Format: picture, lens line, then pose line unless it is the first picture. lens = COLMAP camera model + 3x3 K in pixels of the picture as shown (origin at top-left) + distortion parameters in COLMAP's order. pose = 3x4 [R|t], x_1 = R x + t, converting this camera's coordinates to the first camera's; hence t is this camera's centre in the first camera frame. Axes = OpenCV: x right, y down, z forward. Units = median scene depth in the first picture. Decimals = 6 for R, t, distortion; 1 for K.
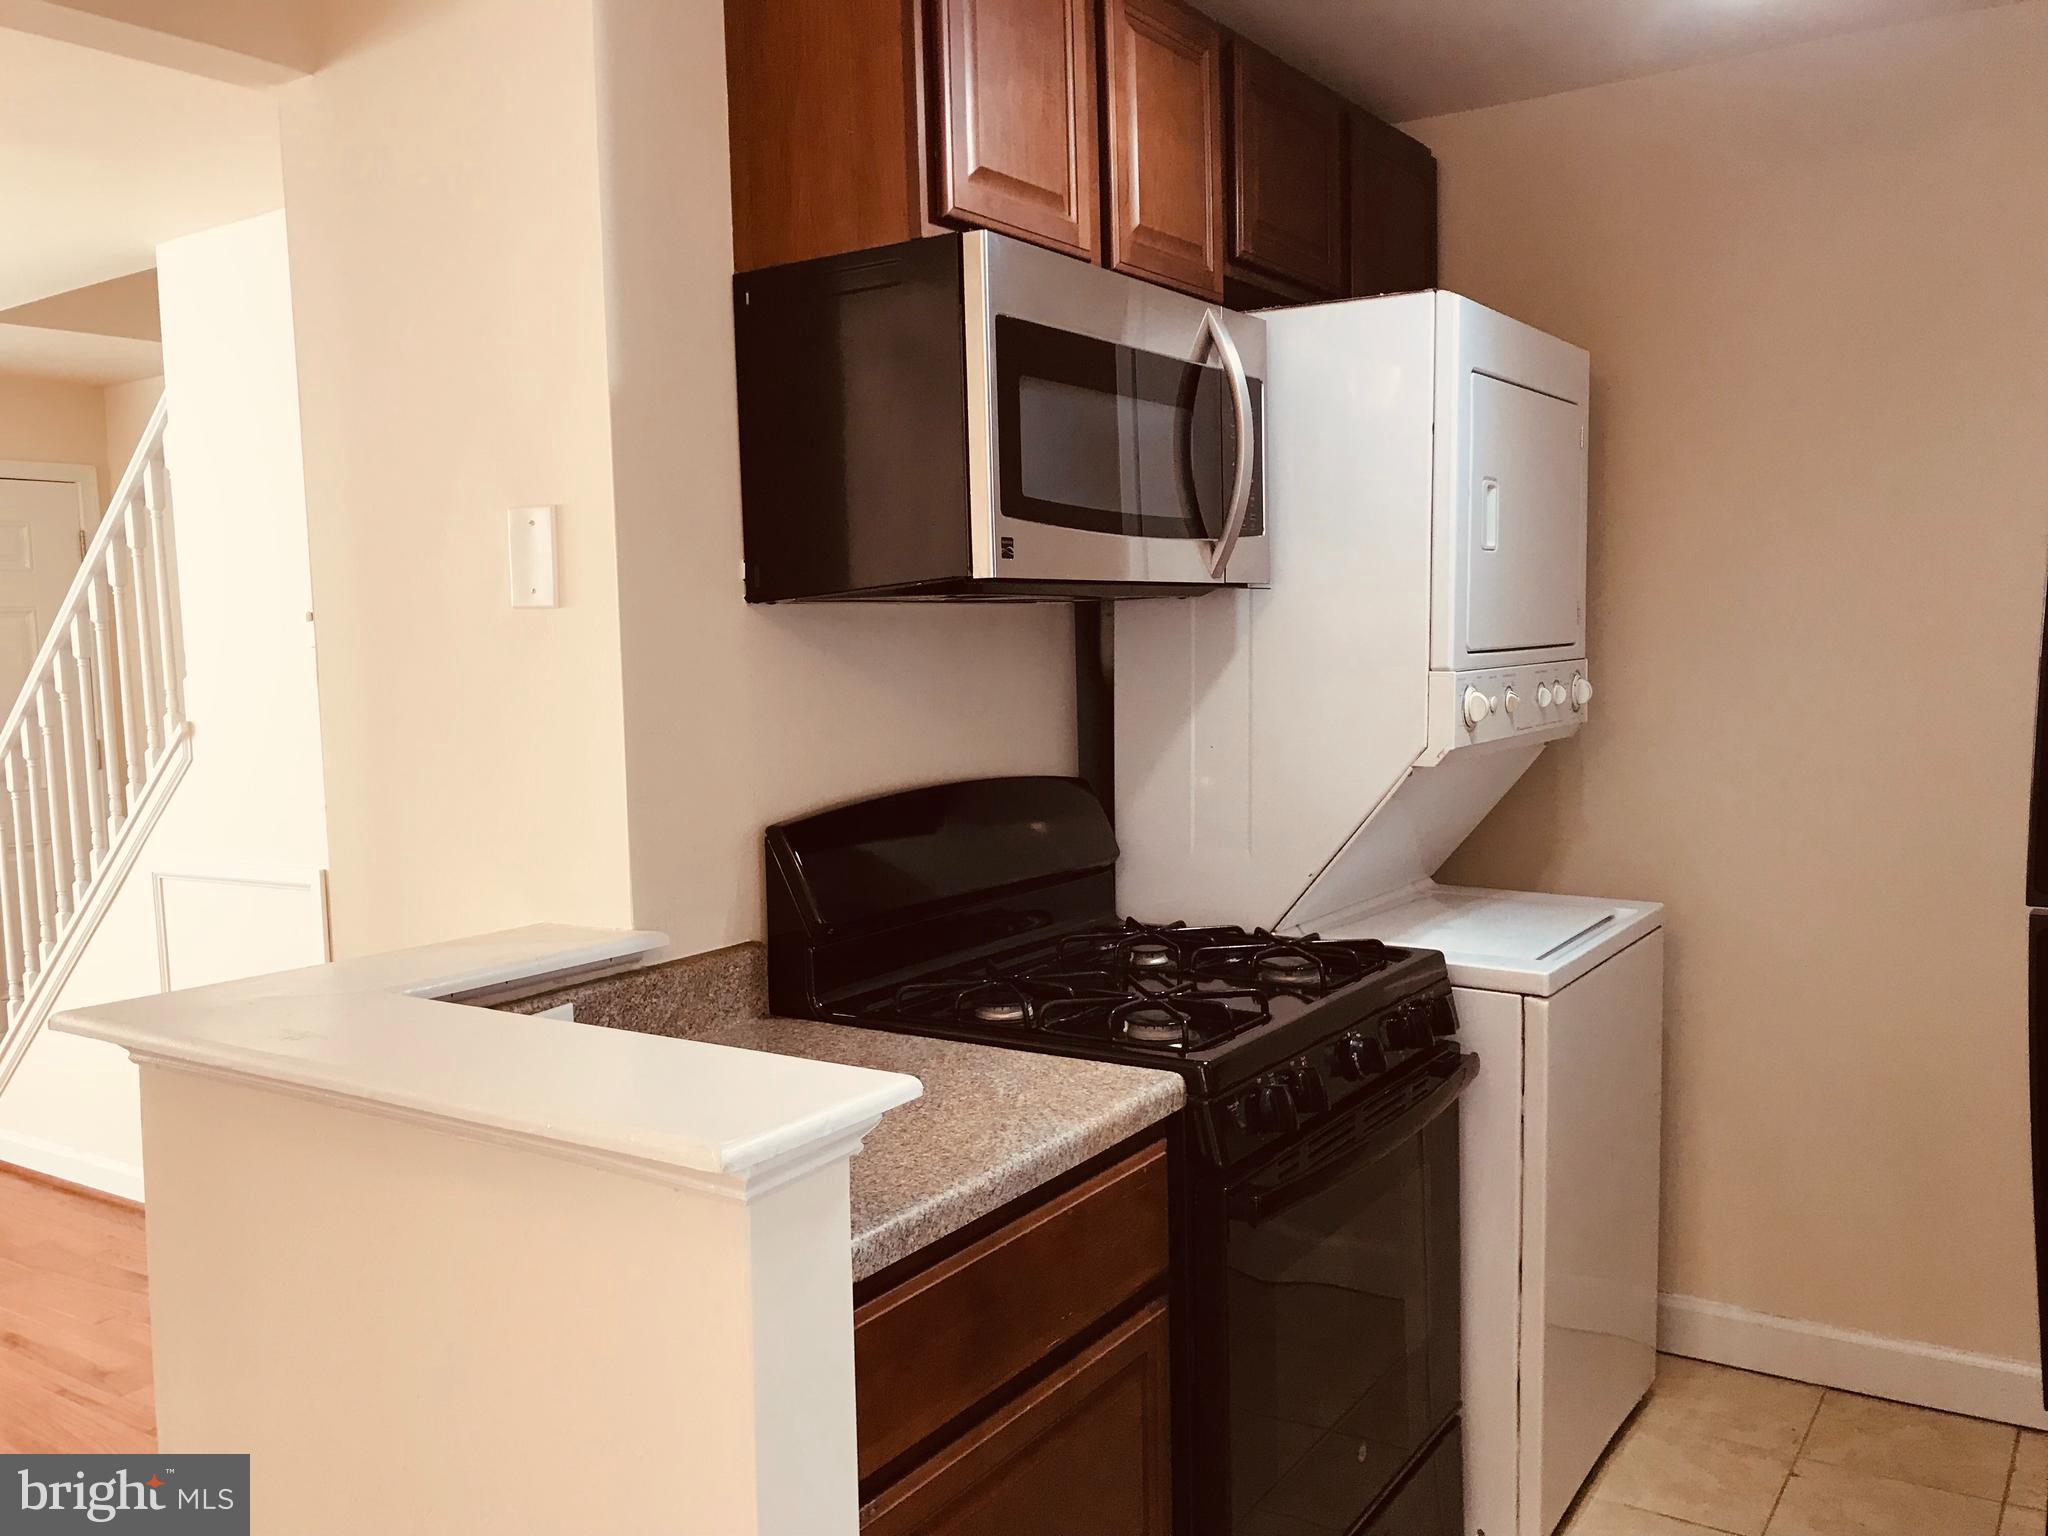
lens RADIAL K [[1666.9, 0, 990.9], [0, 1666.9, 729.7], [0, 0, 1]] dist [0.083012, -0.109007]
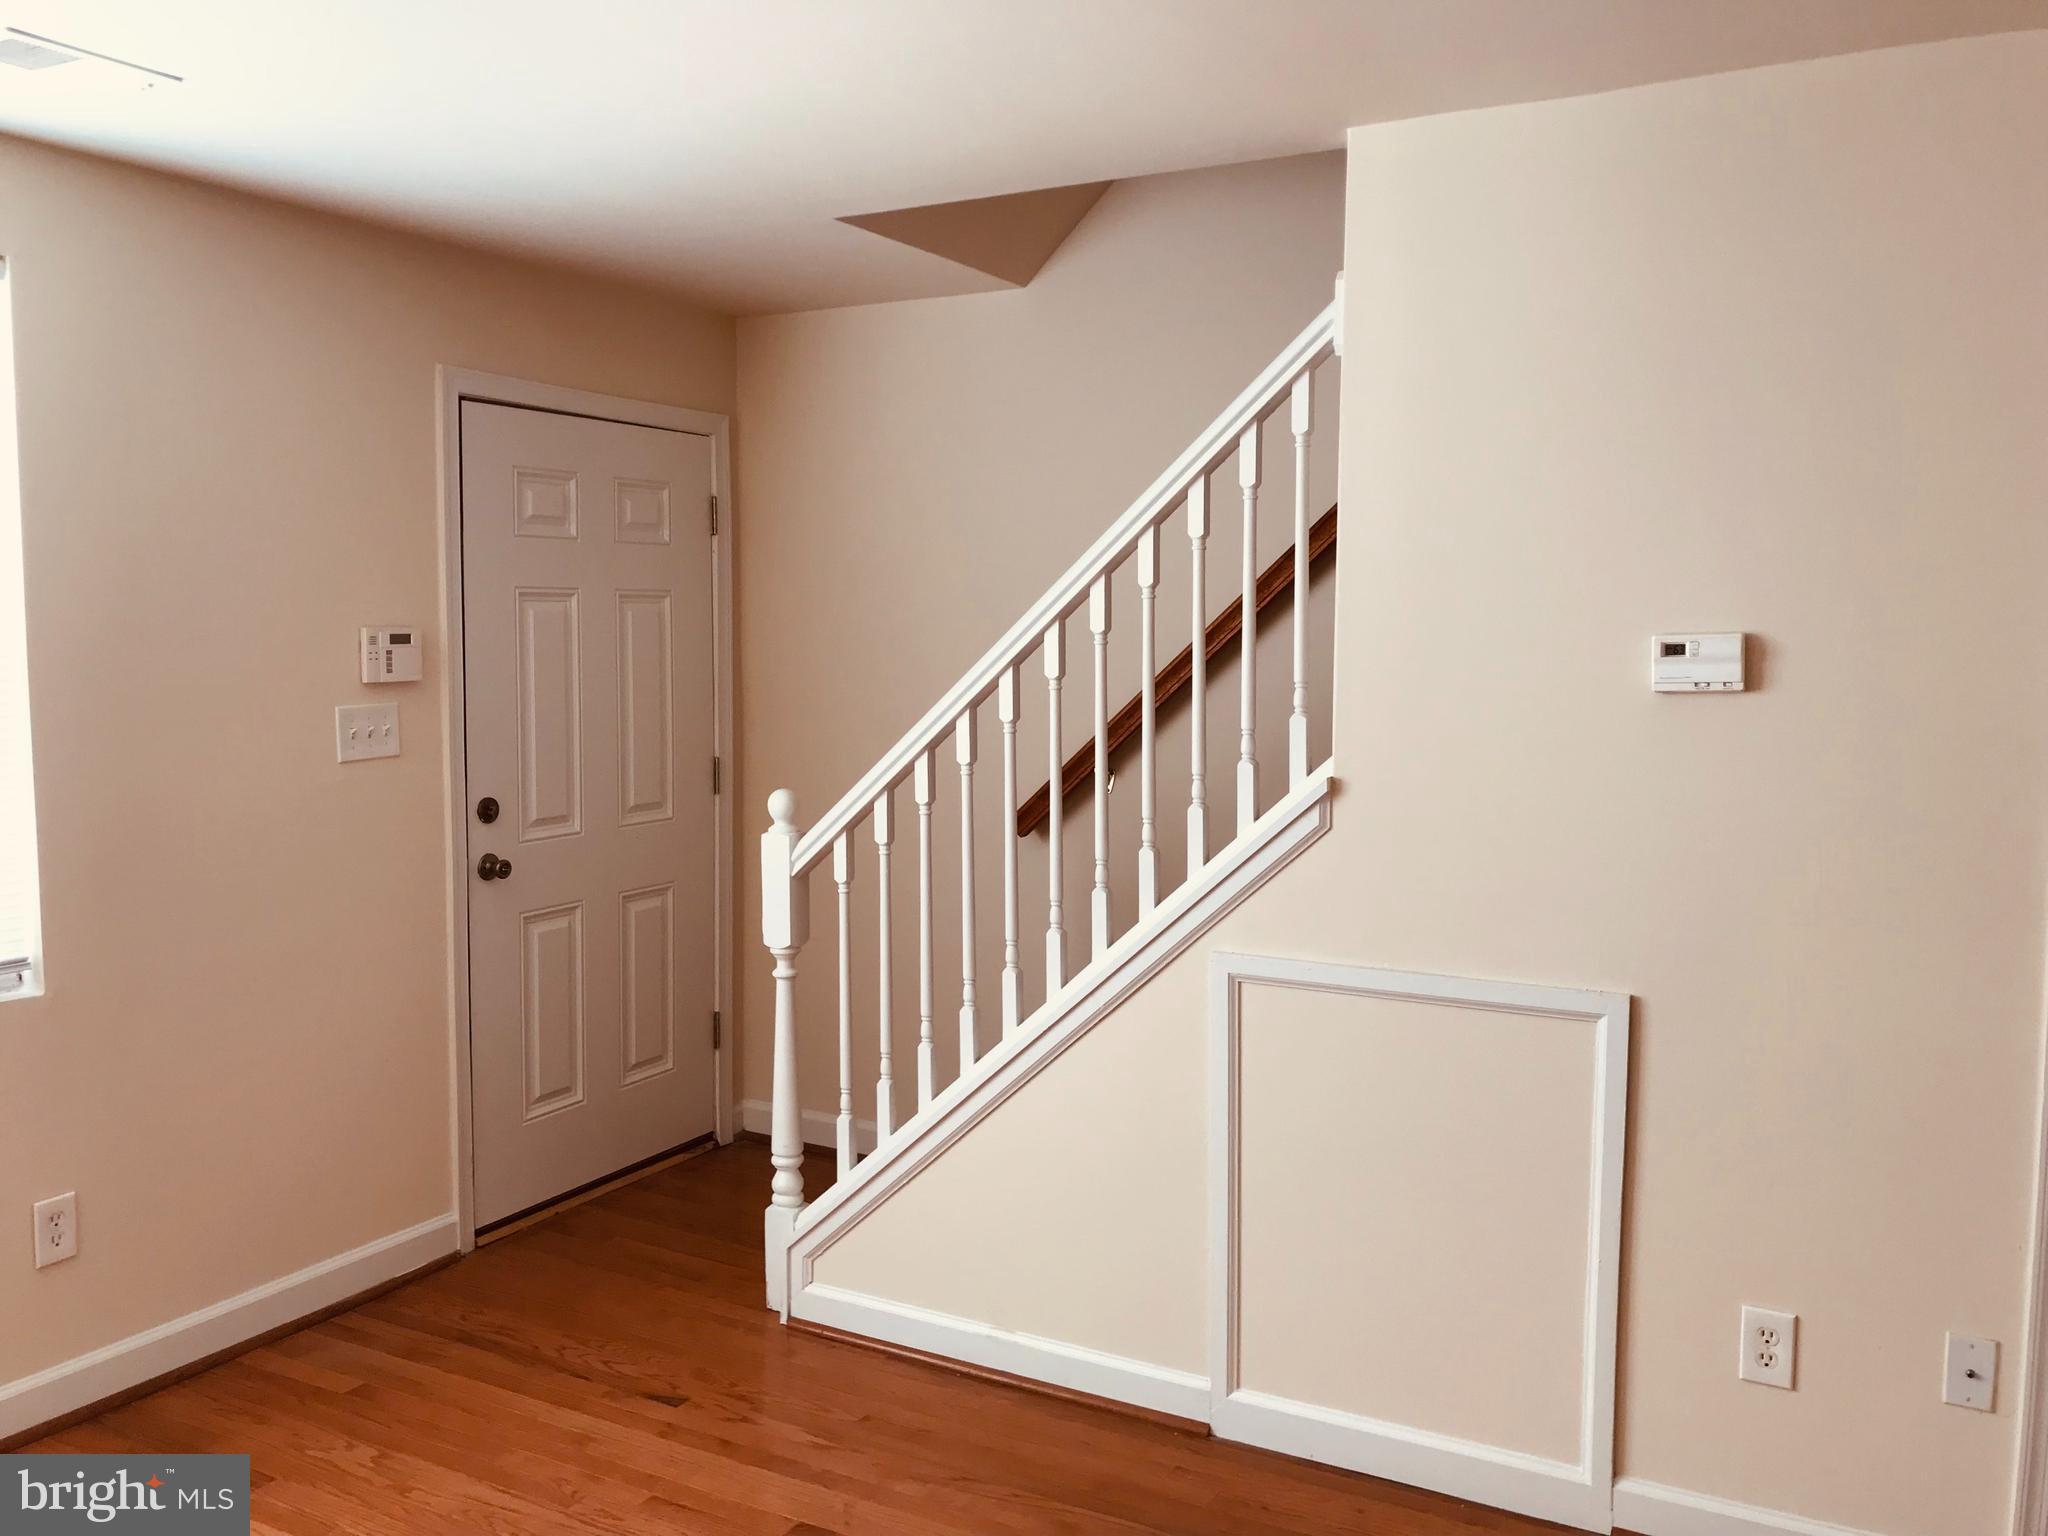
lens RADIAL K [[1663.0, 0, 1023.0], [0, 1663.0, 748.7], [0, 0, 1]] dist [0.015079, 0.000237]
pose [[0.993226, 0.028841, 0.112560, -1.181777], [-0.031190, 0.999330, 0.019169, -0.045932], [-0.111931, -0.022550, 0.993460, 0.506492]]
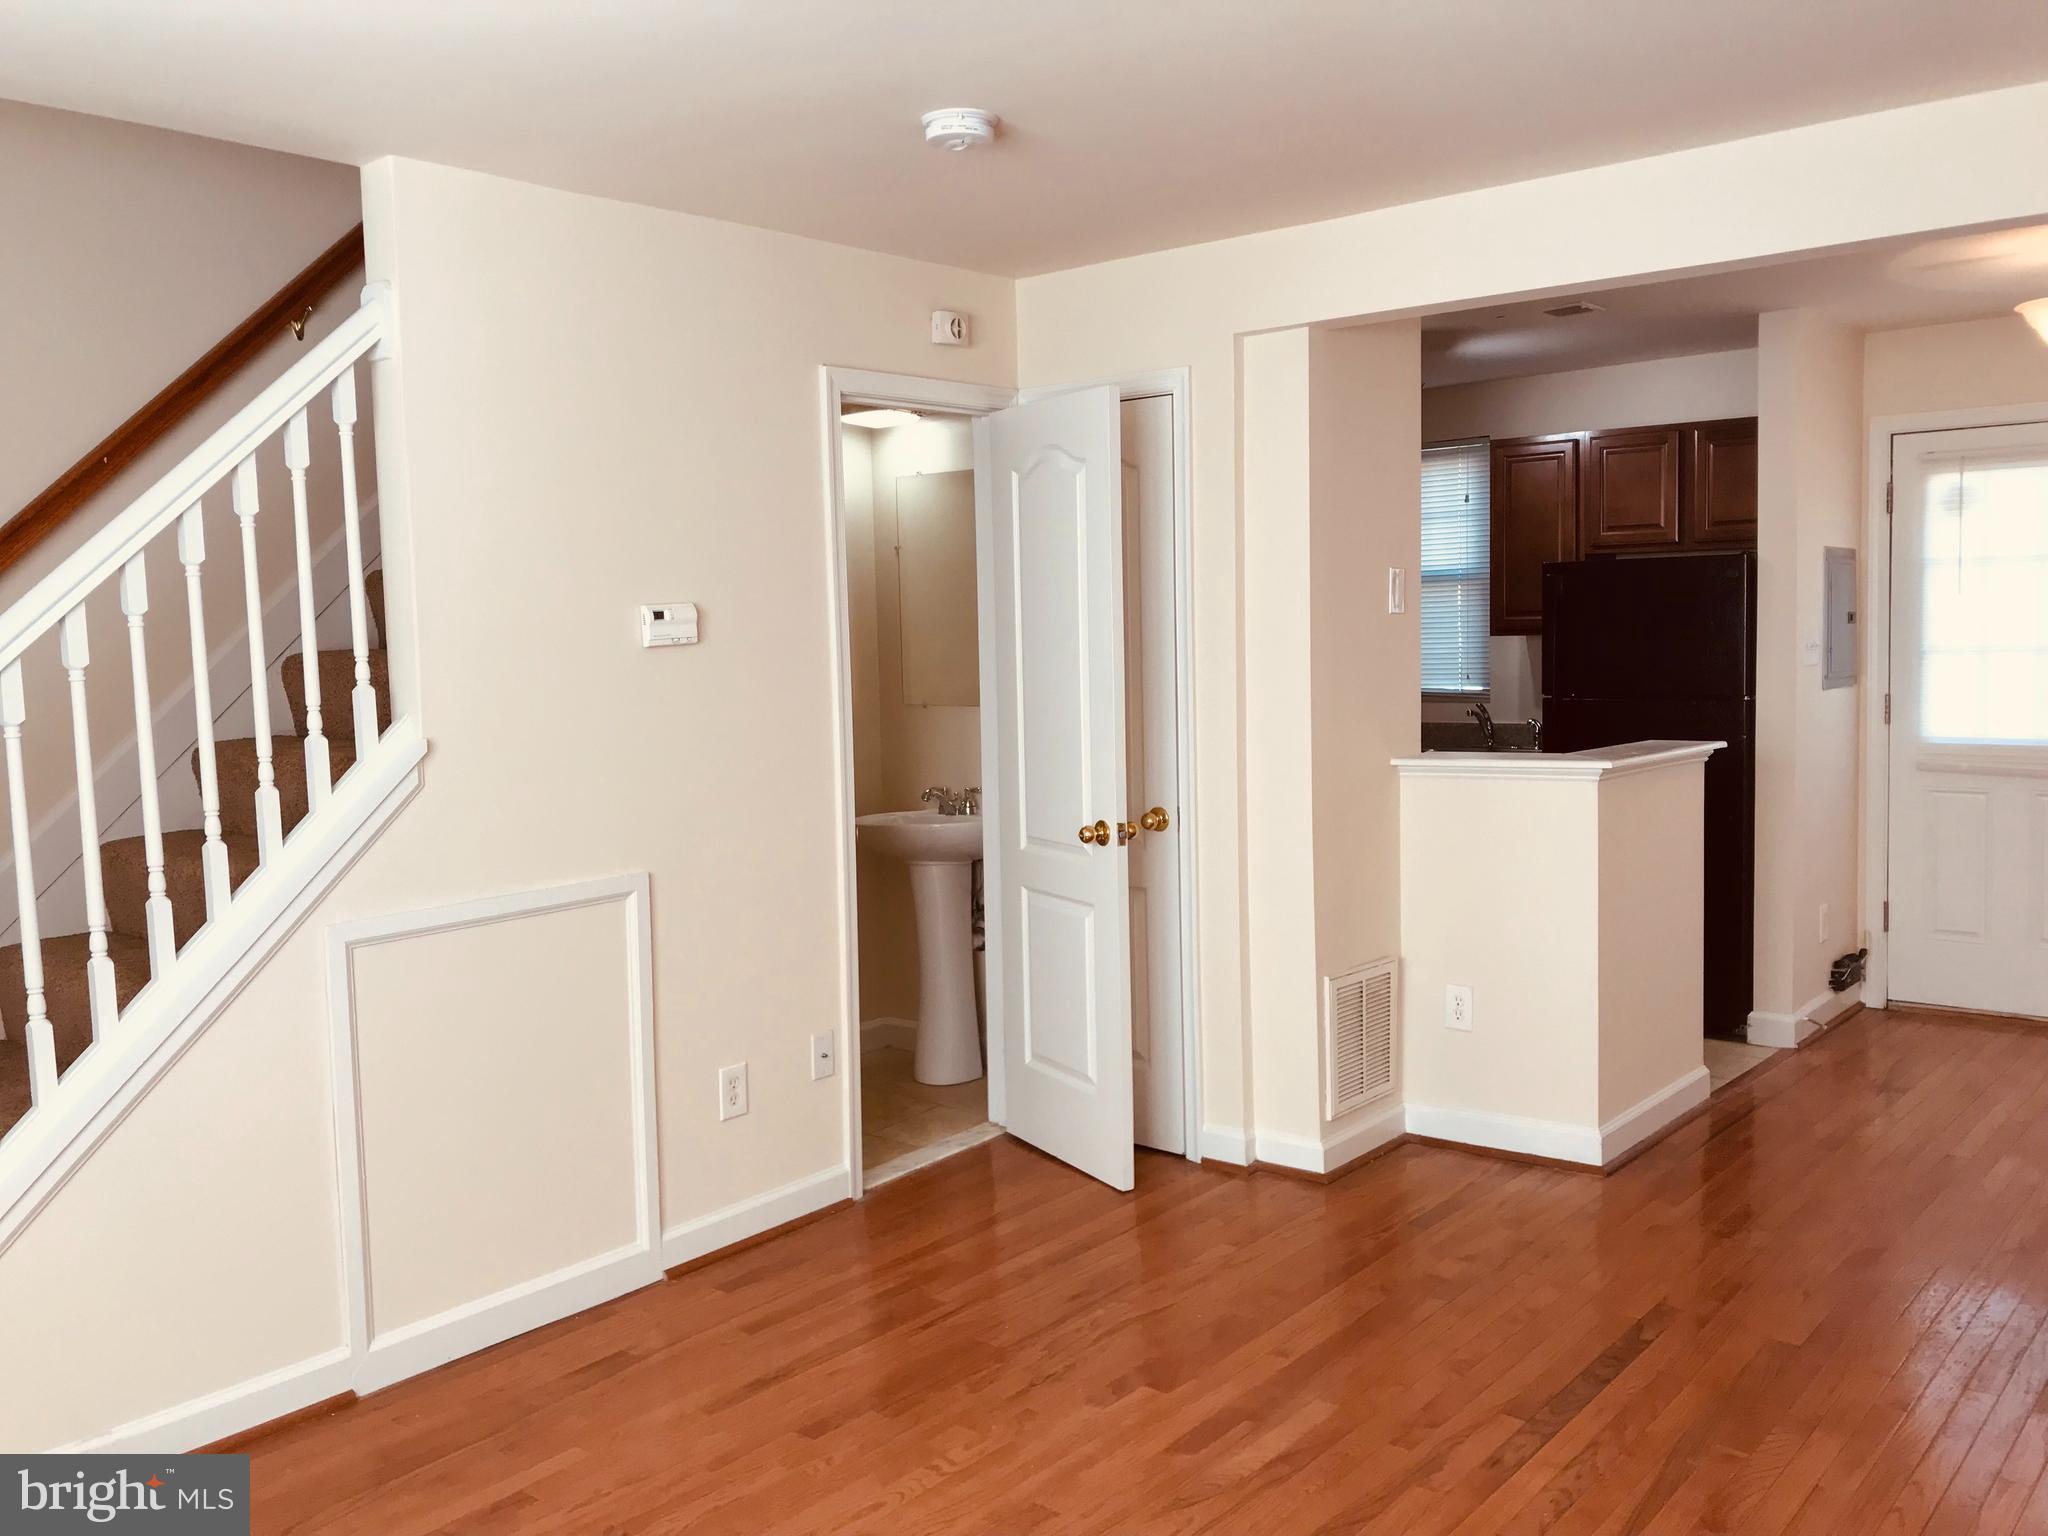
lens RADIAL K [[1676.1, 0, 1034.1], [0, 1676.1, 745.5], [0, 0, 1]] dist [0.055158, -0.091619]
pose [[0.104186, -0.045577, 0.993513, -2.142868], [0.077370, 0.996294, 0.037591, -0.016000], [-0.991544, 0.072952, 0.107326, 1.061303]]
